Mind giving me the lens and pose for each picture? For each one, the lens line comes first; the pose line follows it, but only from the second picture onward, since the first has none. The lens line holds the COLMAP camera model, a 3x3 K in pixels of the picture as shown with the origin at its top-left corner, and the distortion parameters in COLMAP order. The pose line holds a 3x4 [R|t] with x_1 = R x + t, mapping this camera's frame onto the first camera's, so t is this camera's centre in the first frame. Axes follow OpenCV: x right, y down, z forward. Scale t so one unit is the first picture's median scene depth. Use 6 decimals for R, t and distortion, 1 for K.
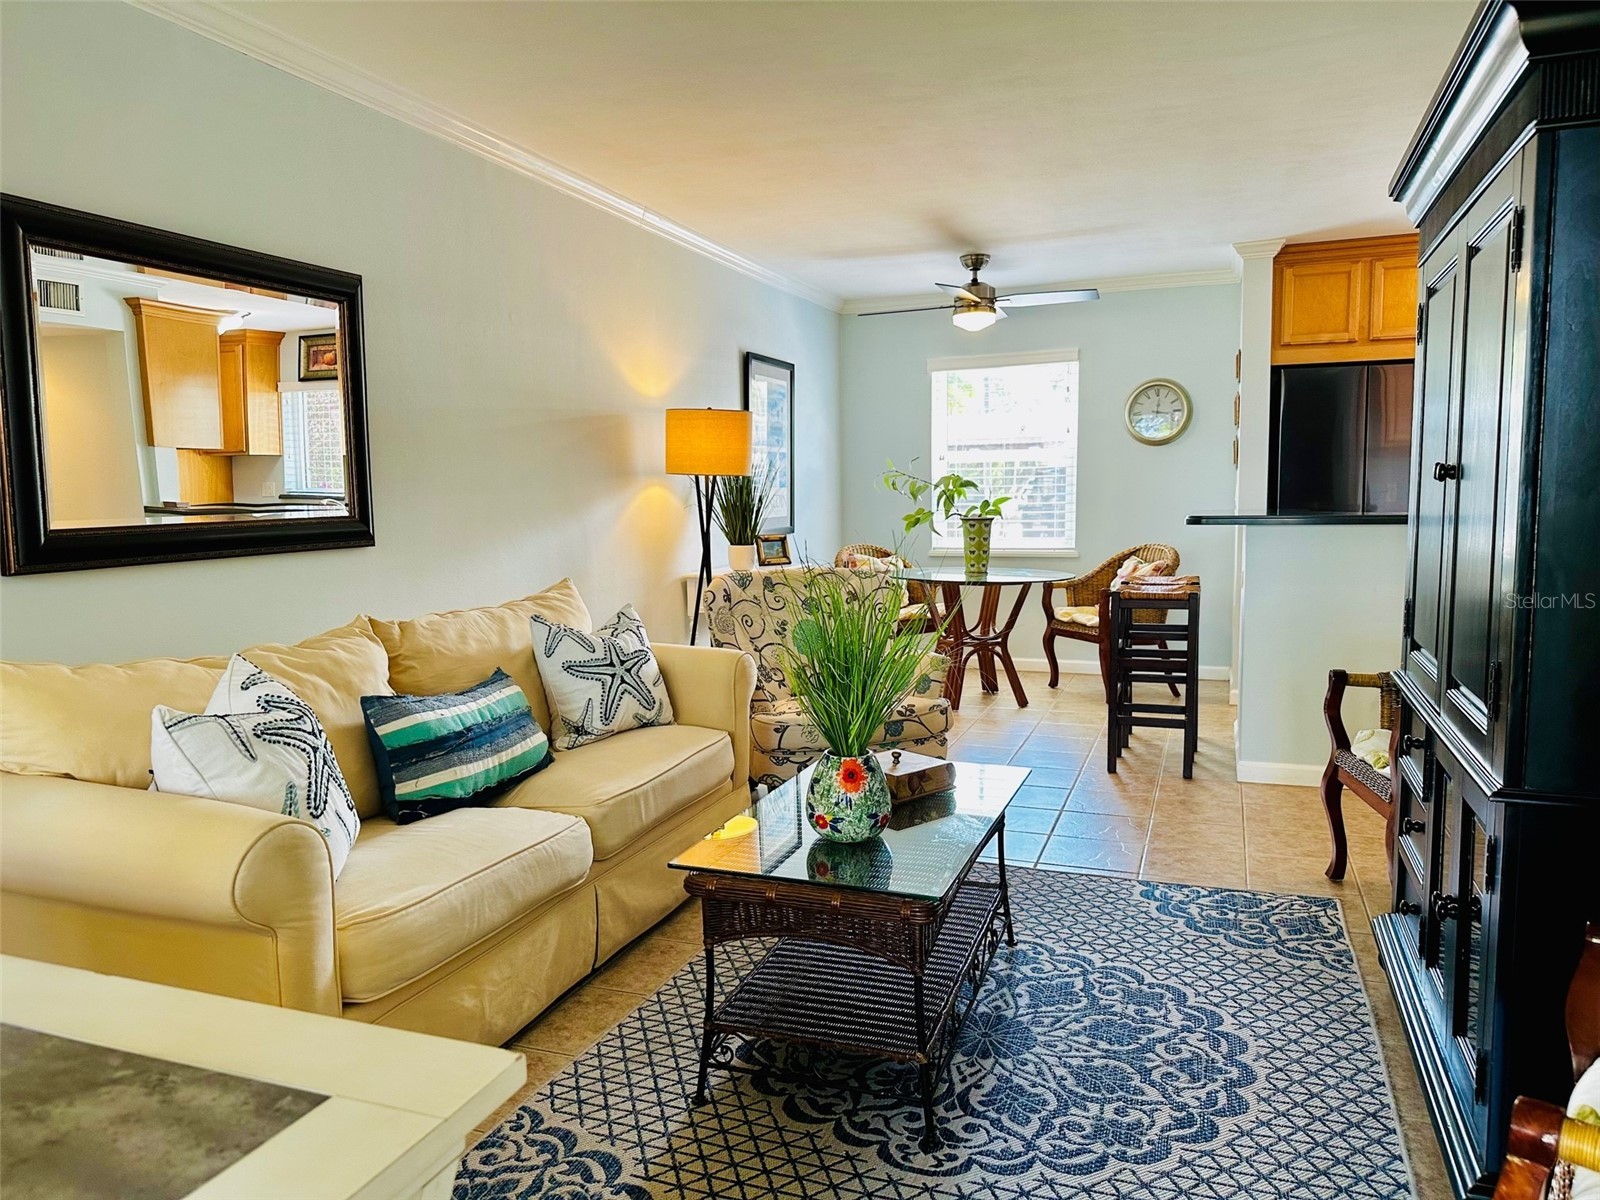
lens RADIAL K [[1132.8, 0, 795.2], [0, 1132.8, 593.9], [0, 0, 1]] dist [0.095676, -0.110852]
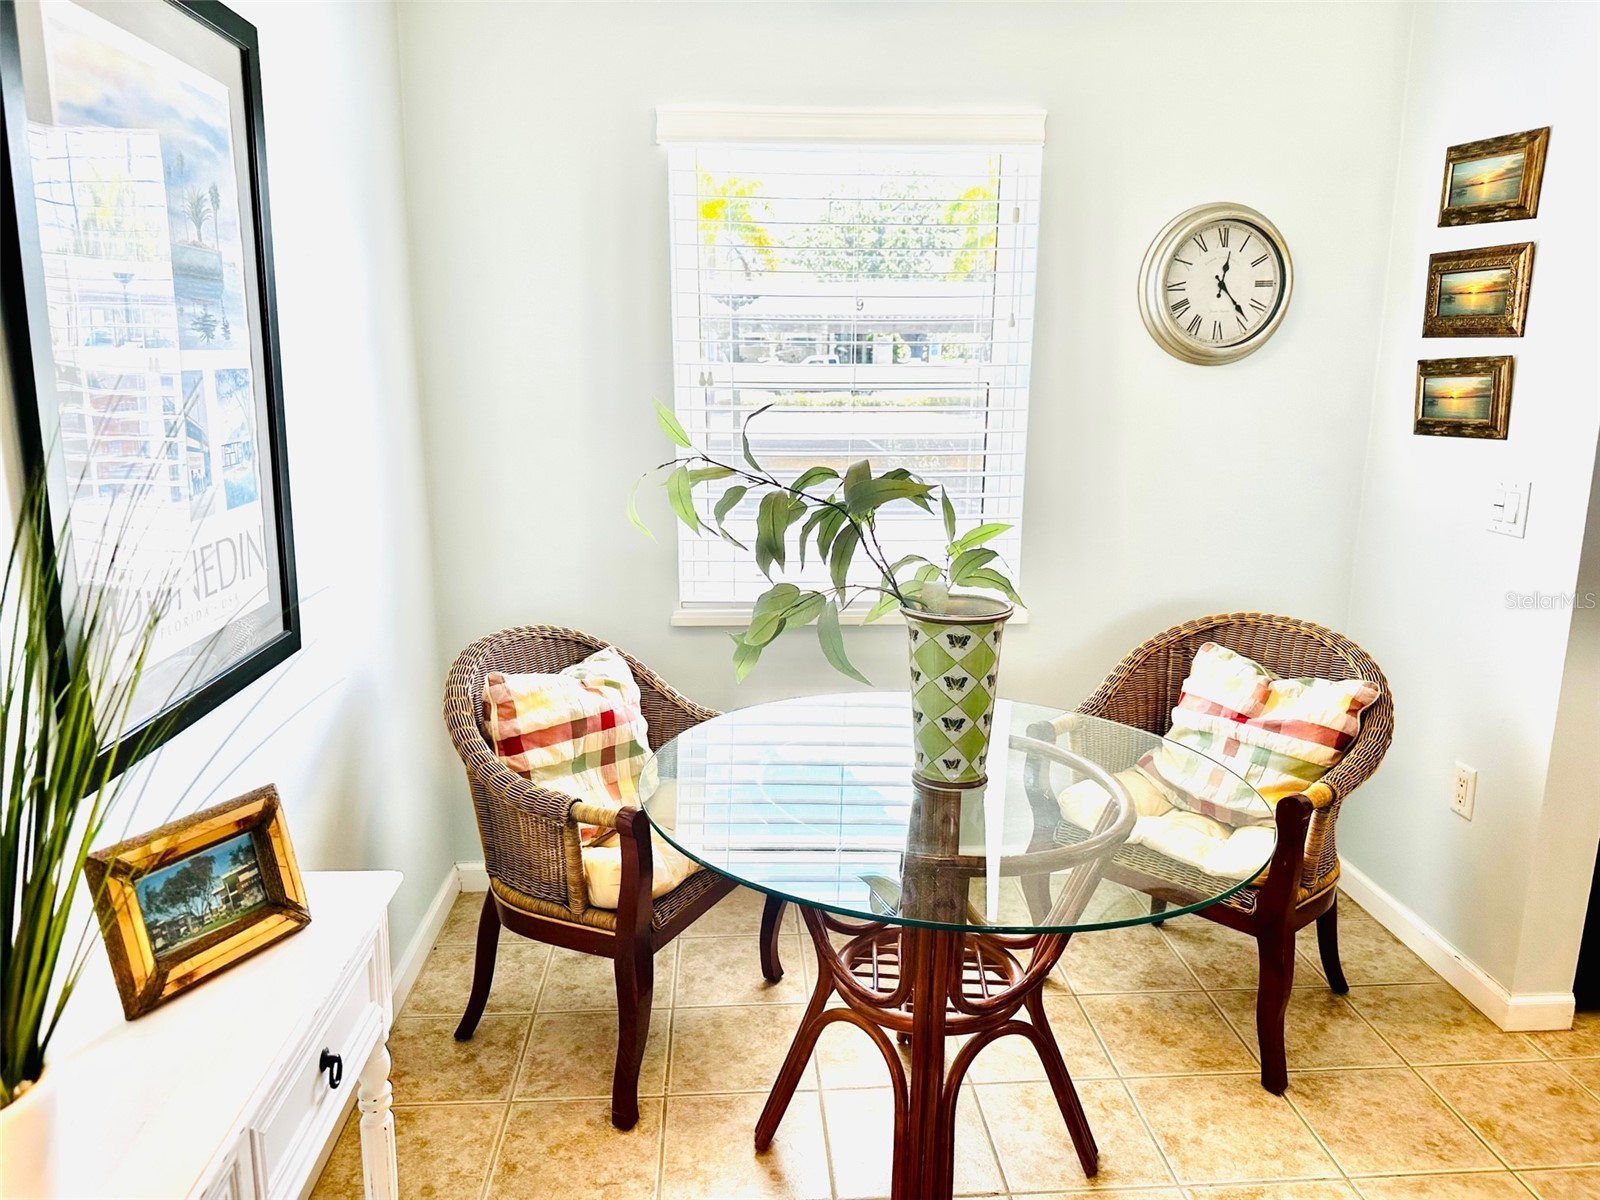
lens RADIAL K [[1117.8, 0, 800.0], [0, 1117.8, 600.0], [0, 0, 1]] dist [0.078139, -0.094287]
pose [[0.911853, -0.066741, 0.405055, -0.004559], [0.018848, 0.992462, 0.121099, -0.226169], [-0.410084, -0.102790, 0.906237, 1.575430]]
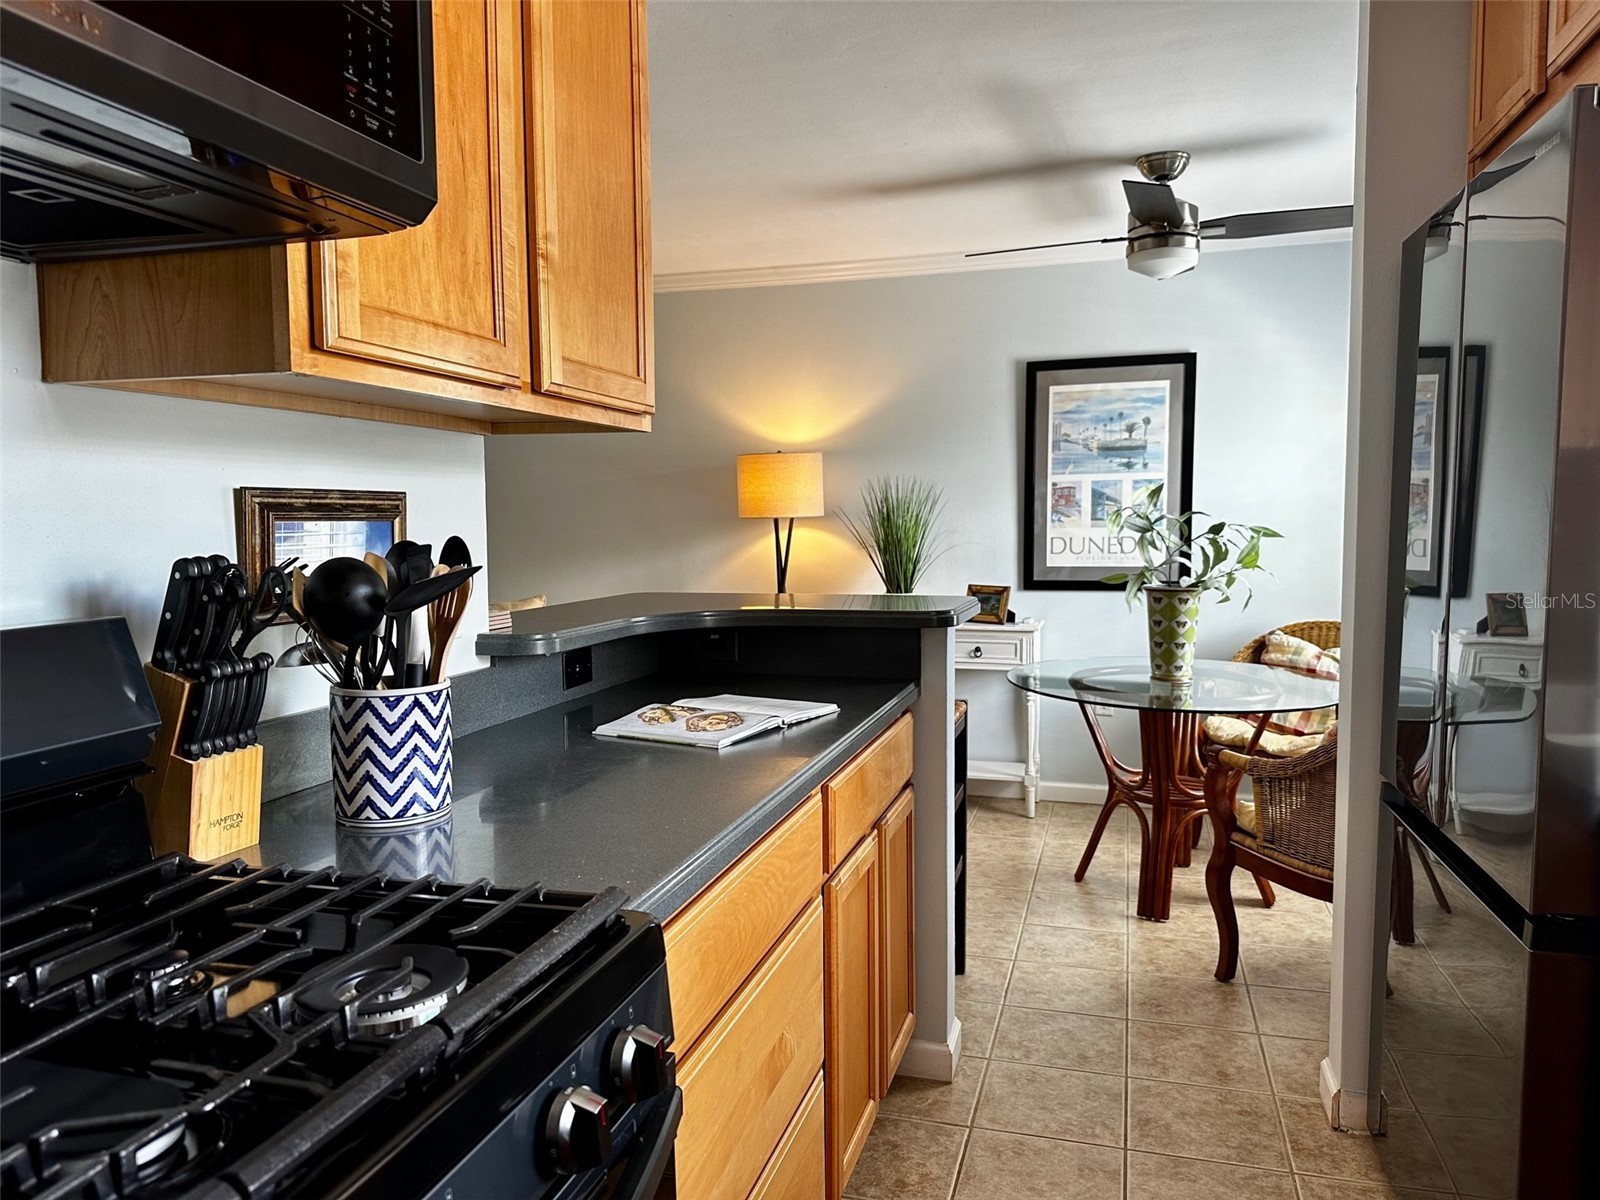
lens RADIAL K [[1132.8, 0, 795.2], [0, 1132.8, 593.9], [0, 0, 1]] dist [0.095676, -0.110852]
pose [[0.095115, 0.091812, -0.991223, 1.570684], [-0.086326, 0.992747, 0.083669, -0.207804], [0.991716, 0.077610, 0.102351, 1.565294]]
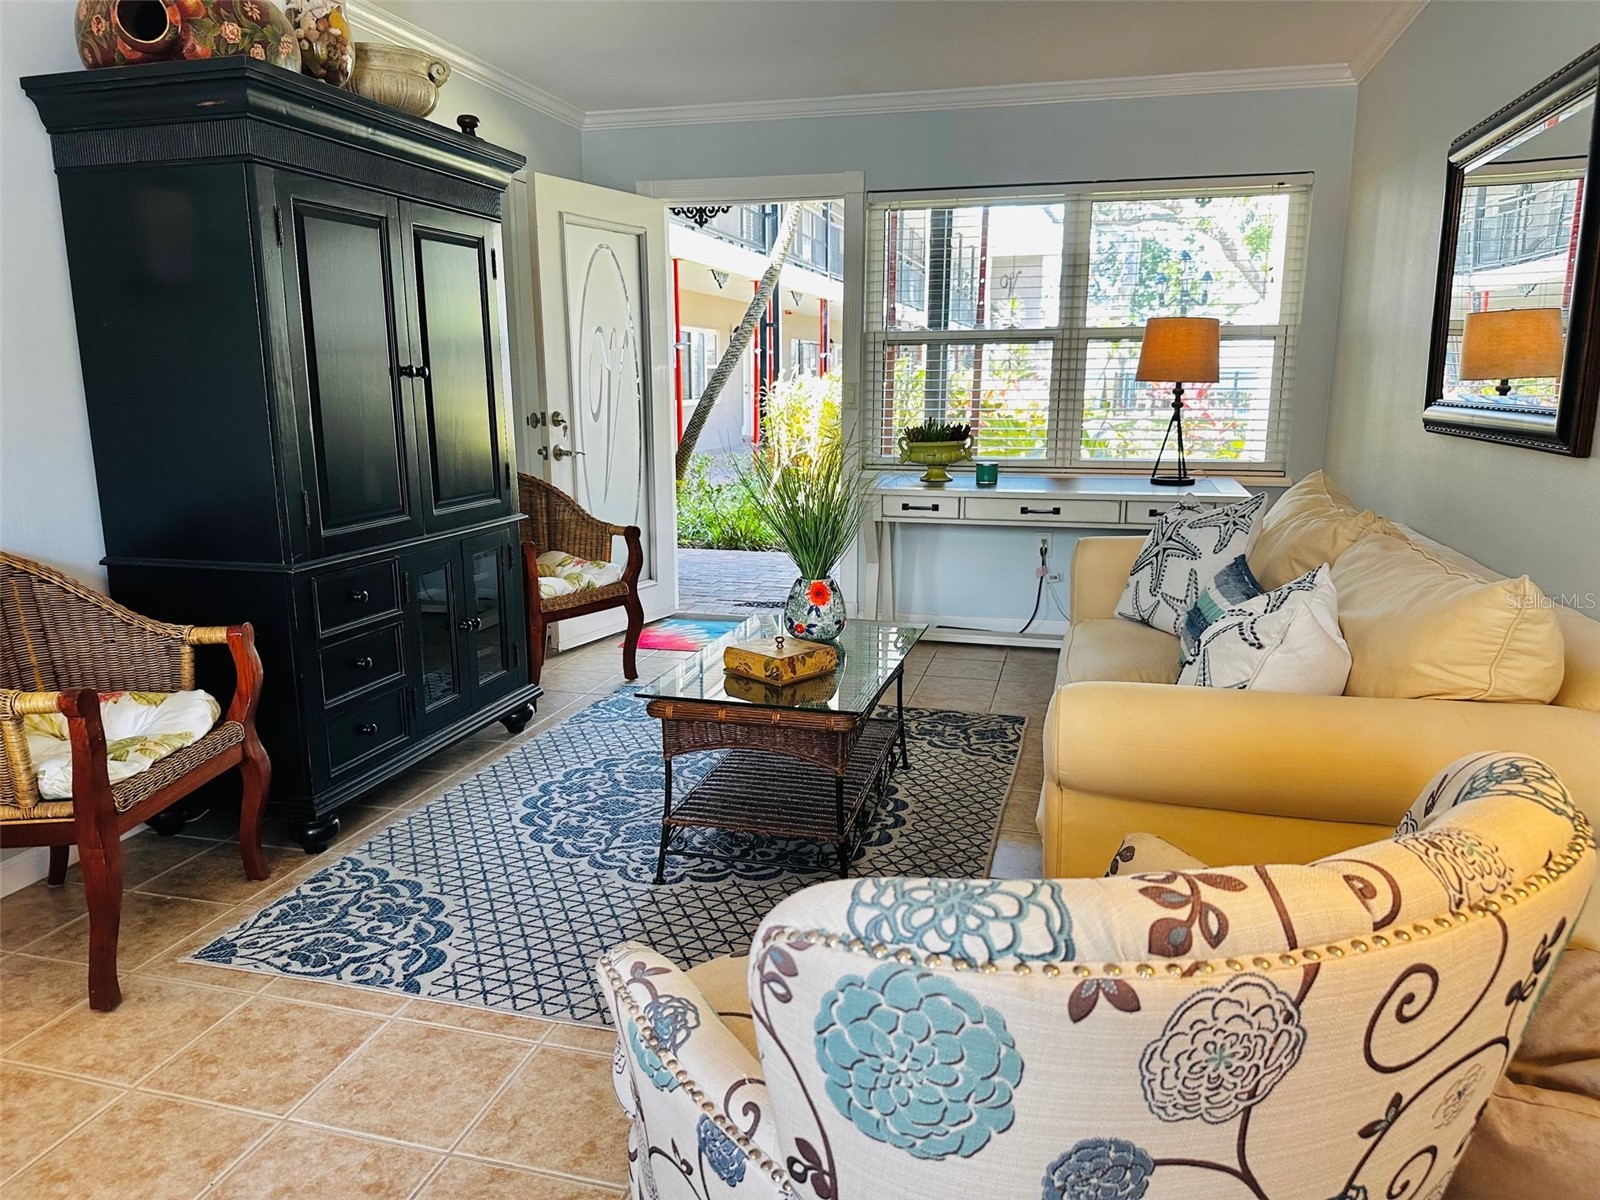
lens RADIAL K [[1134.1, 0, 782.3], [0, 1134.1, 604.8], [0, 0, 1]] dist [0.095196, -0.096147]
pose [[-0.995968, 0.033265, -0.083316, 0.164578], [0.007407, 0.956033, 0.293166, -0.184315], [0.089405, 0.291366, -0.952424, 1.884635]]
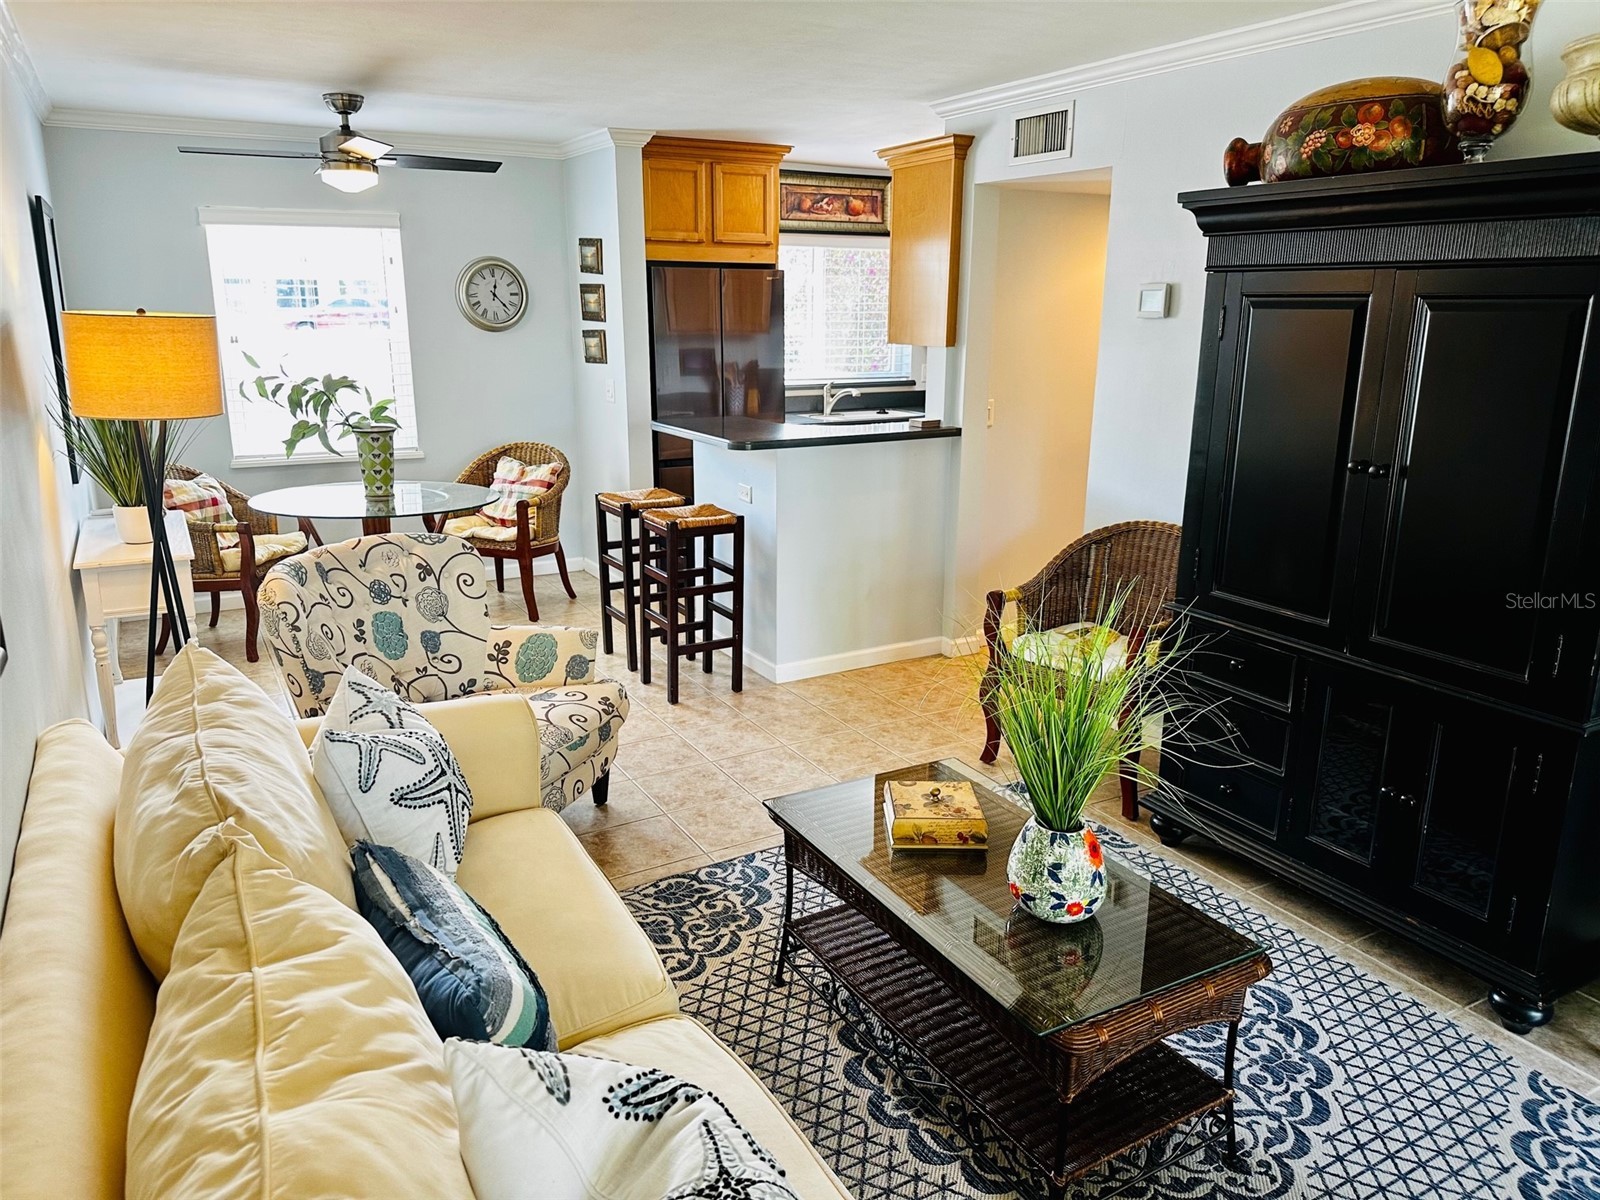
lens RADIAL K [[1117.8, 0, 800.0], [0, 1117.8, 600.0], [0, 0, 1]] dist [0.078139, -0.094287]
pose [[0.638338, -0.181304, 0.748099, -0.586927], [0.058220, 0.980454, 0.187938, -0.172795], [-0.767551, -0.076414, 0.636417, 0.500370]]
